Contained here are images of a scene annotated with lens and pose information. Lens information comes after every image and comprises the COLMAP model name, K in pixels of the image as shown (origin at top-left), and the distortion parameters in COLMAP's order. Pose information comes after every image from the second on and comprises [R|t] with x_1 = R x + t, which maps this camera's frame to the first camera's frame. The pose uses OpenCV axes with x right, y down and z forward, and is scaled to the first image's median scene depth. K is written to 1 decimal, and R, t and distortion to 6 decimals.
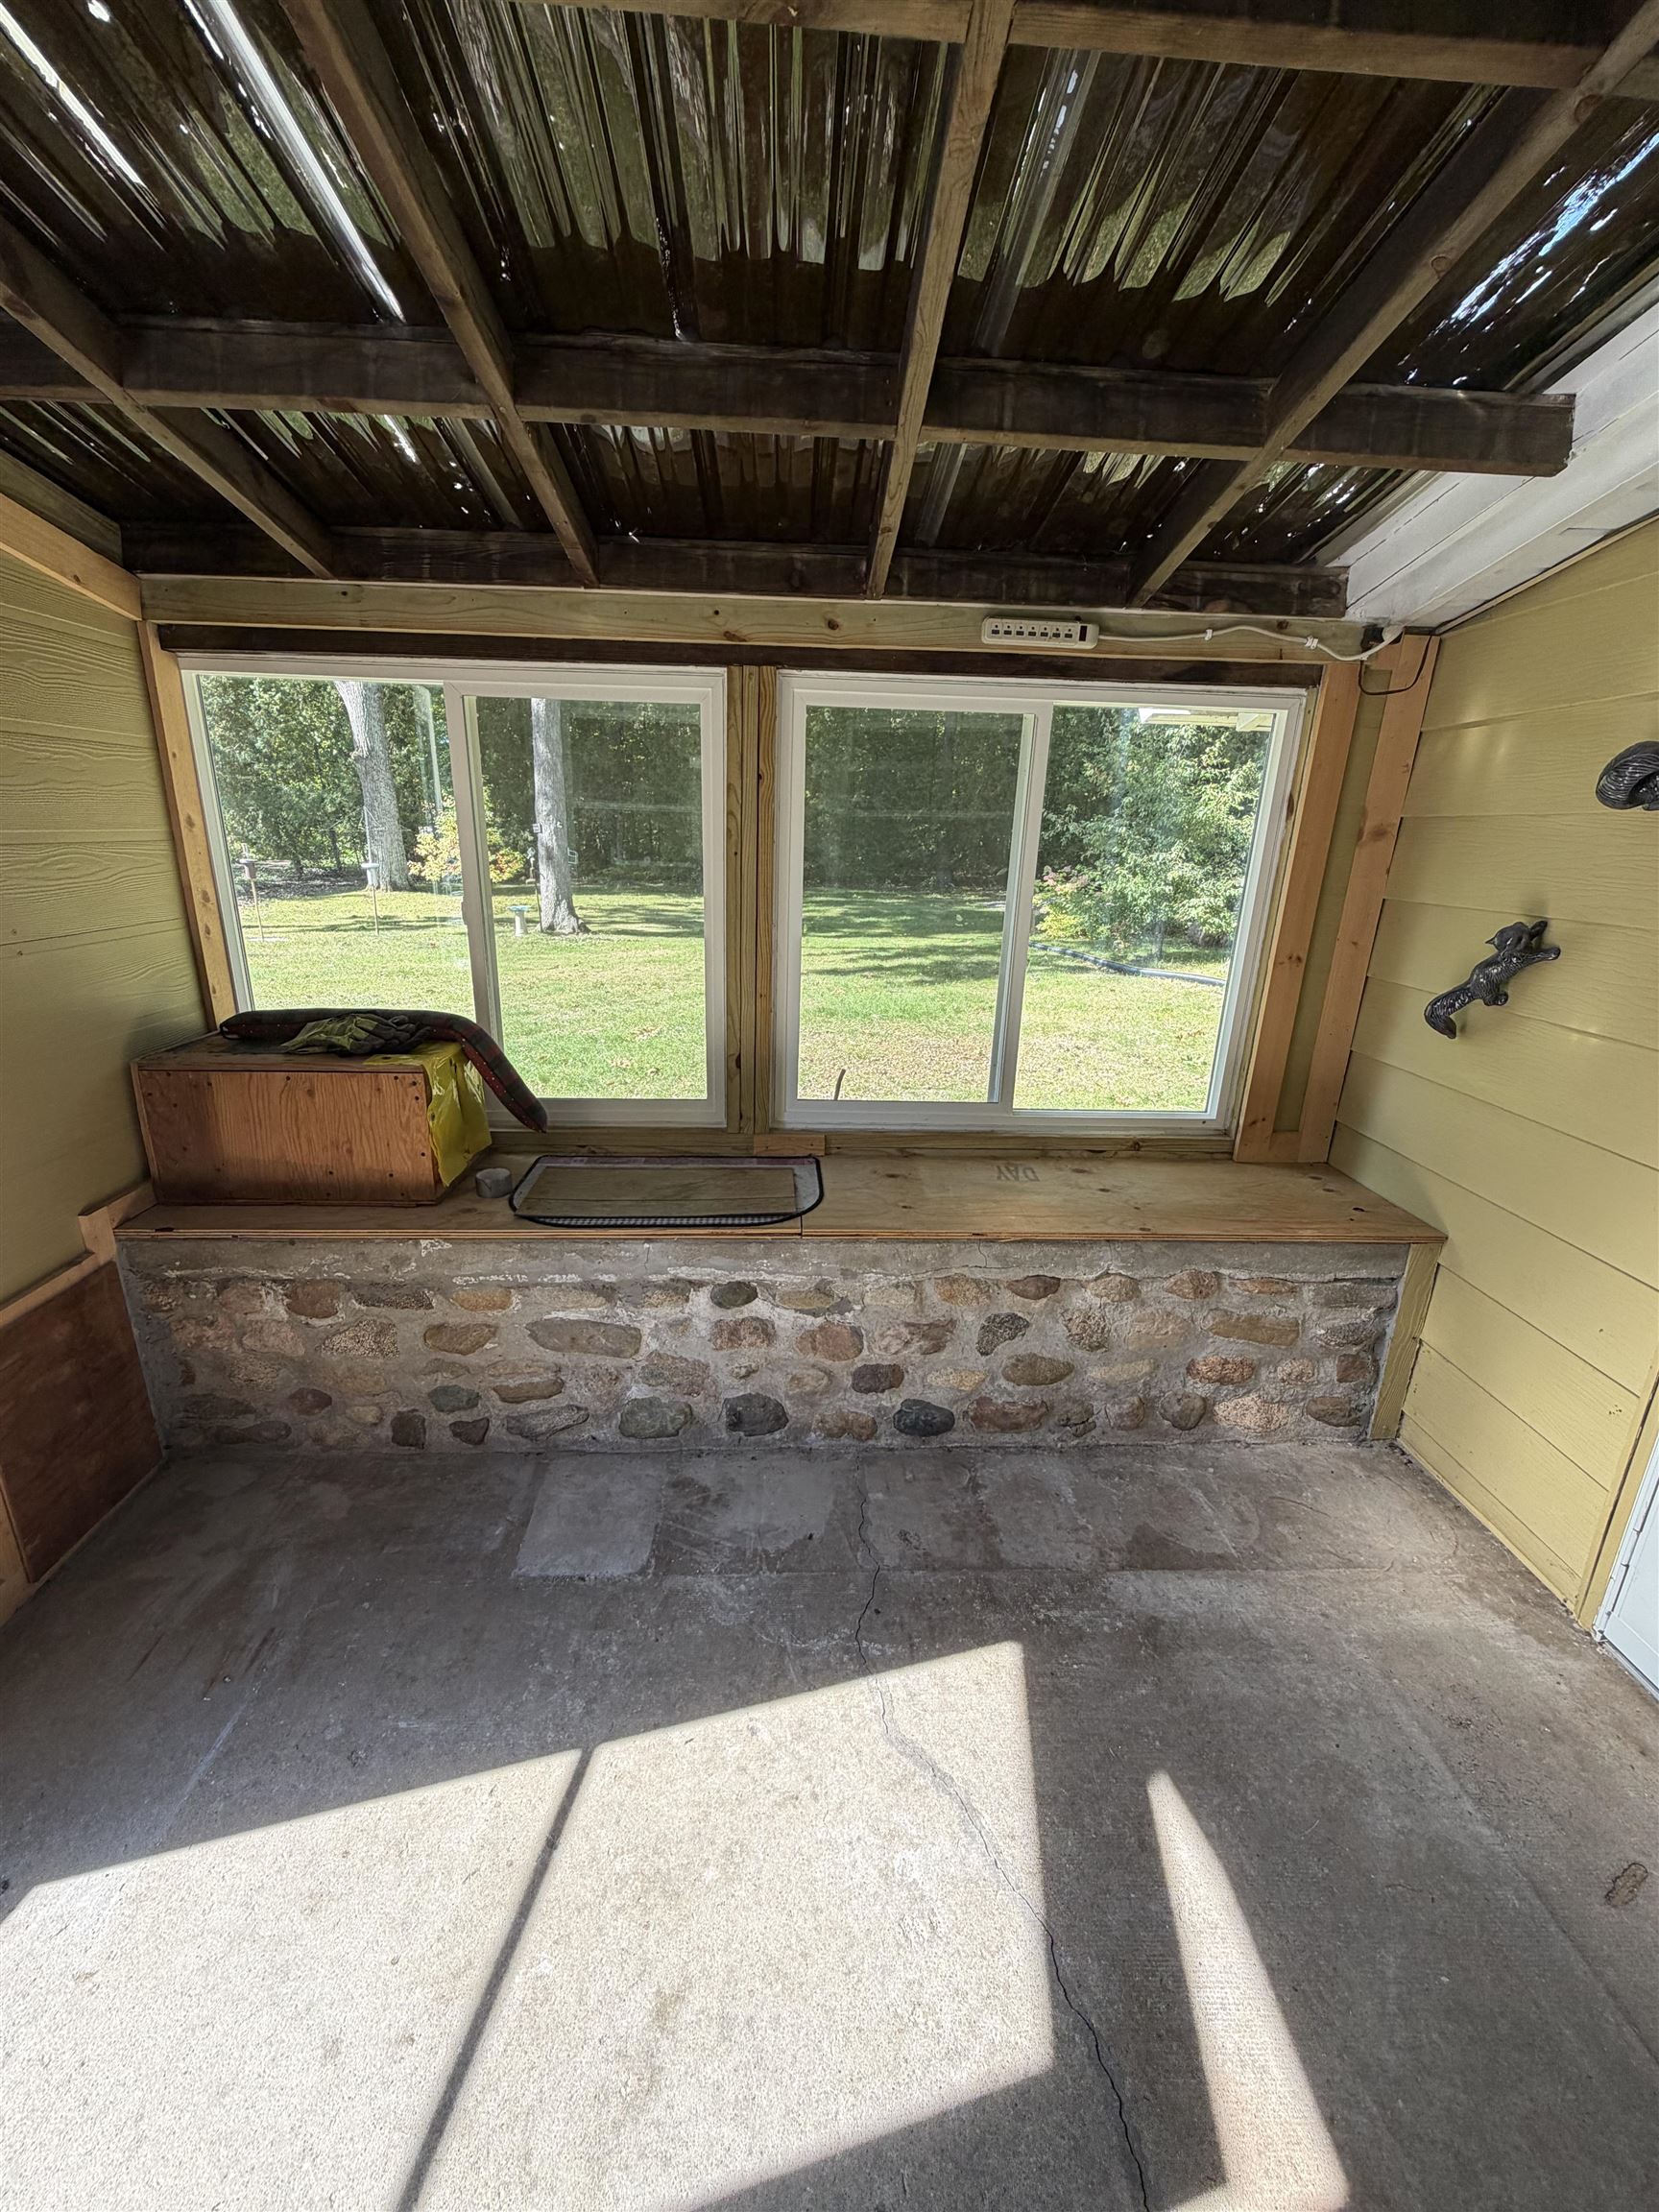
lens RADIAL K [[880.2, 0, 839.1], [0, 880.2, 1104.1], [0, 0, 1]] dist [-0.001360, -0.000319]
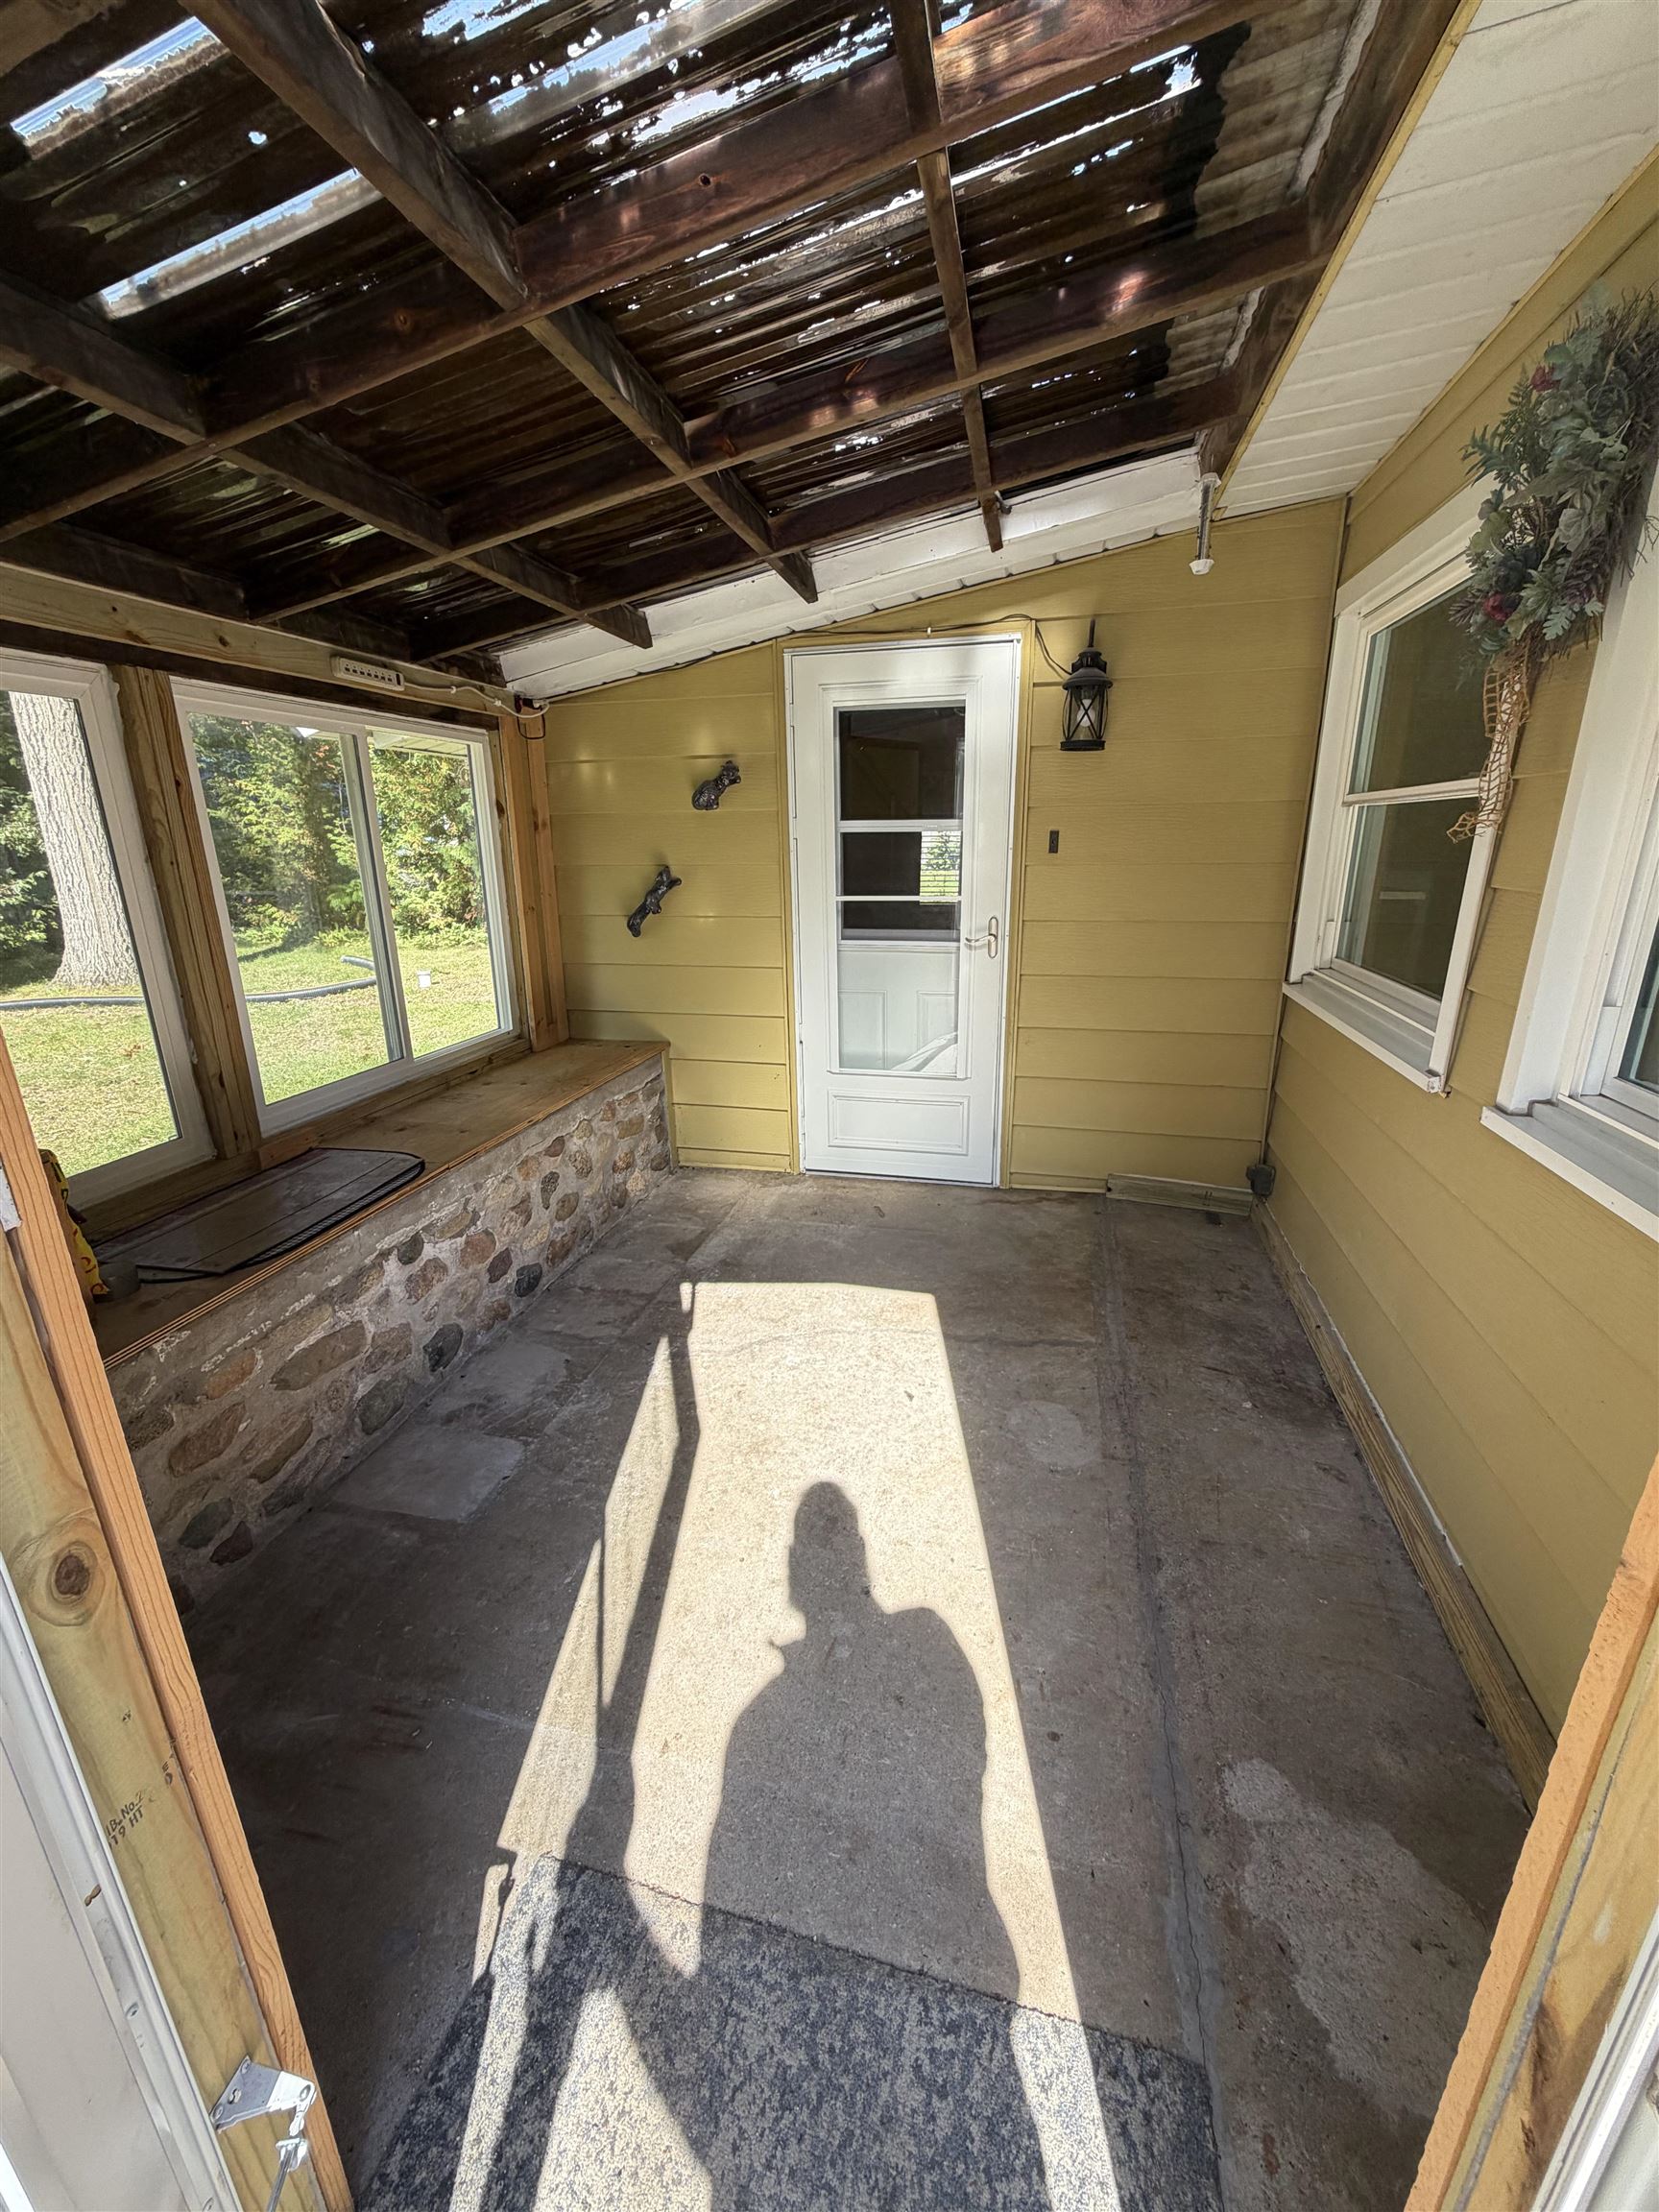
lens RADIAL K [[880.2, 0, 828.9], [0, 880.2, 1105.3], [0, 0, 1]] dist [-0.001360, -0.000319]
pose [[0.274383, -0.314478, 0.908745, -0.931301], [0.304005, 0.924915, 0.228283, -0.046702], [-0.912302, 0.213626, 0.349384, 0.081248]]
